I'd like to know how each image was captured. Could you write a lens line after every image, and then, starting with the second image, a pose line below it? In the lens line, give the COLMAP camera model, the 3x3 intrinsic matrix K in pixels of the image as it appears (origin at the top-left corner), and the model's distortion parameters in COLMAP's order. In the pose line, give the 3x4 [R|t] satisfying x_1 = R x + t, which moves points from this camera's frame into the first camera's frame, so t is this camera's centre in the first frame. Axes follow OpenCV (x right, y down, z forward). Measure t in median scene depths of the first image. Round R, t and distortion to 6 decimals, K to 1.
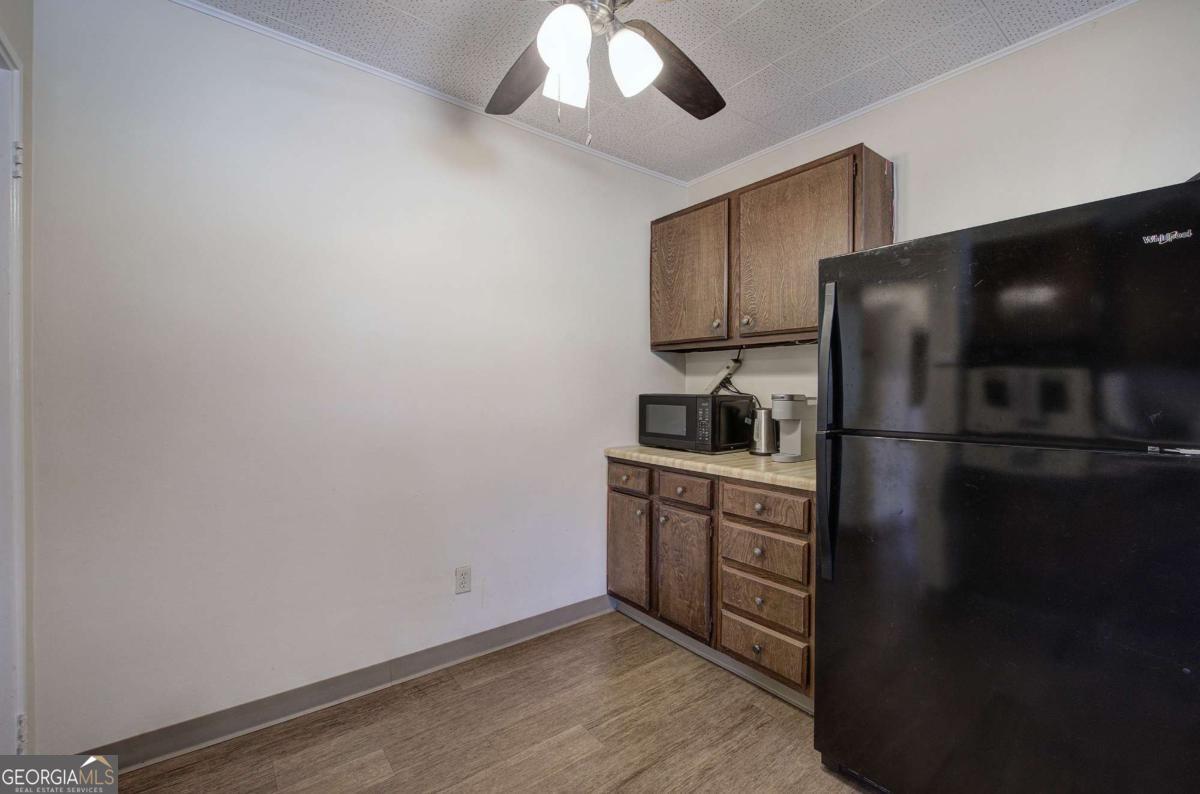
lens RADIAL K [[504.3, 0, 601.7], [0, 504.3, 395.0], [0, 0, 1]] dist [-0.003485, 0.000024]
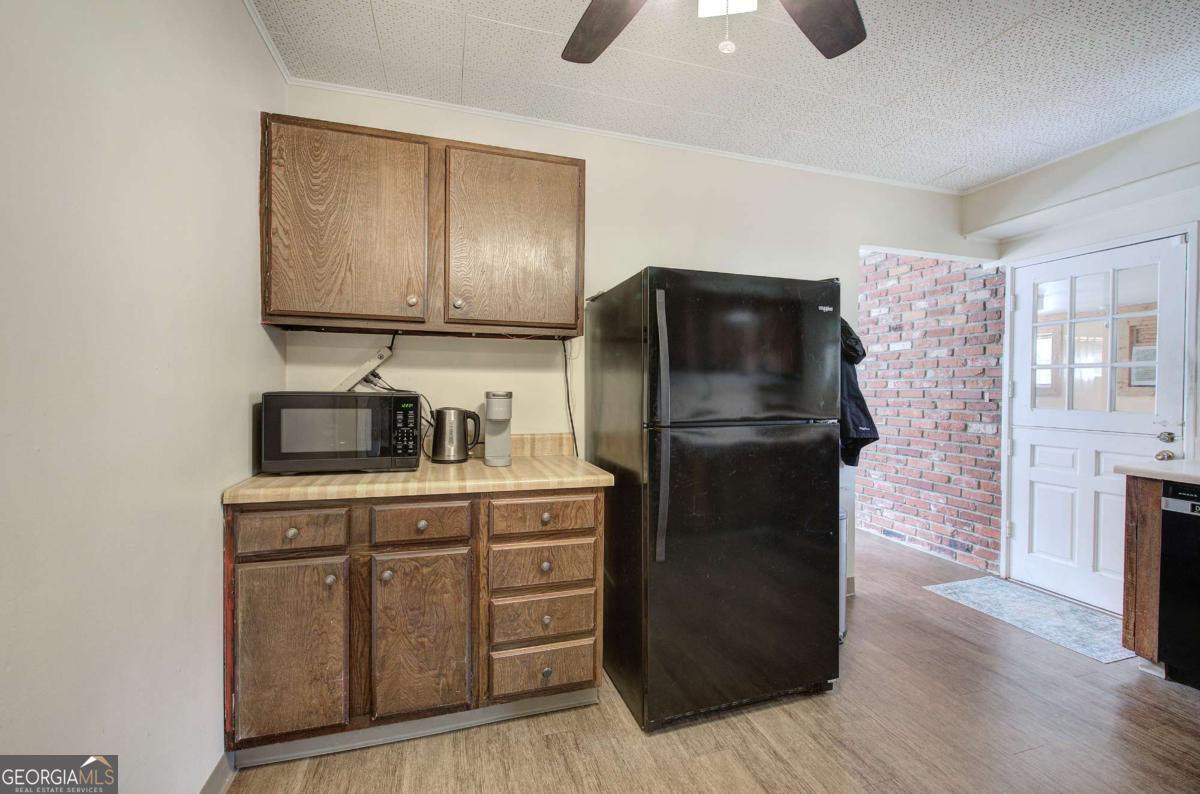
lens RADIAL K [[504.3, 0, 601.7], [0, 504.3, 395.0], [0, 0, 1]] dist [-0.003485, 0.000024]
pose [[0.358105, -0.013487, 0.933584, -0.404096], [0.001326, 0.999902, 0.013937, -0.007407], [-0.933681, -0.003753, 0.358087, 0.472544]]
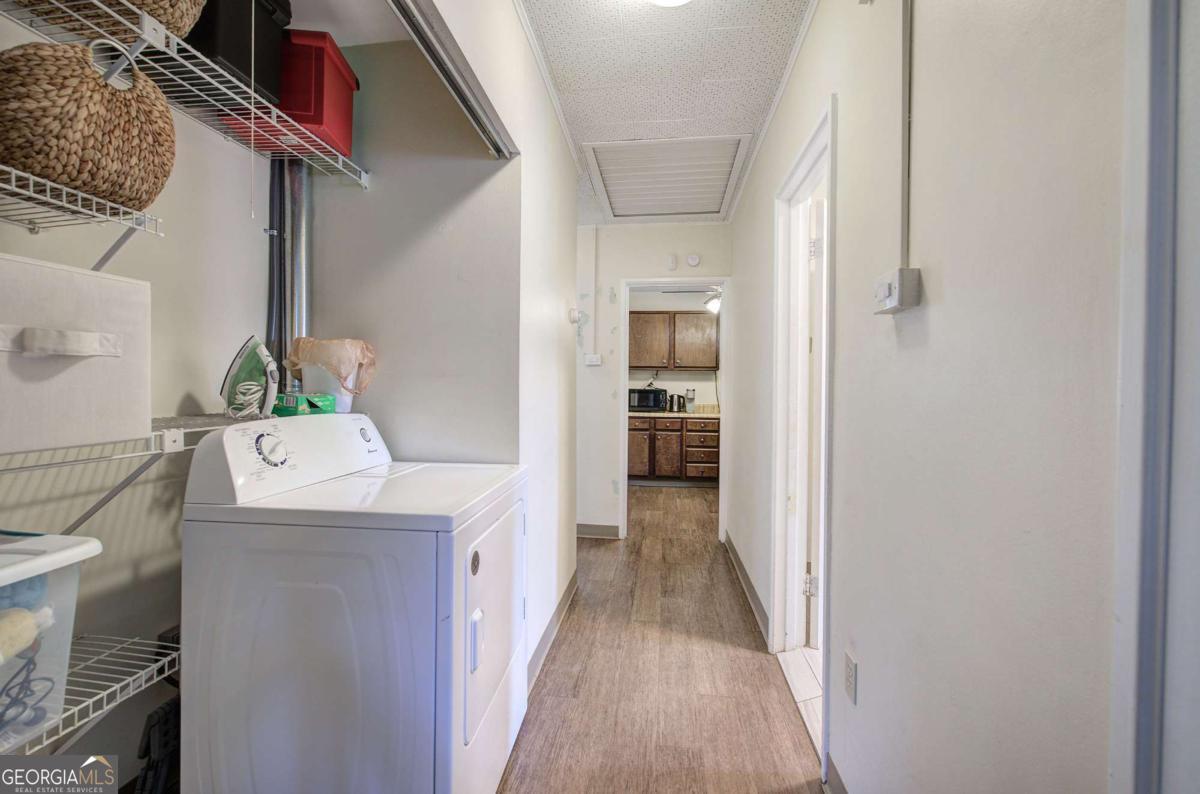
lens RADIAL K [[504.3, 0, 601.7], [0, 504.3, 395.0], [0, 0, 1]] dist [-0.003485, 0.000024]
pose [[0.707780, -0.006867, 0.706400, -1.879025], [-0.002762, 0.999918, 0.012488, -0.002353], [-0.706428, -0.010790, 0.707703, -0.610469]]
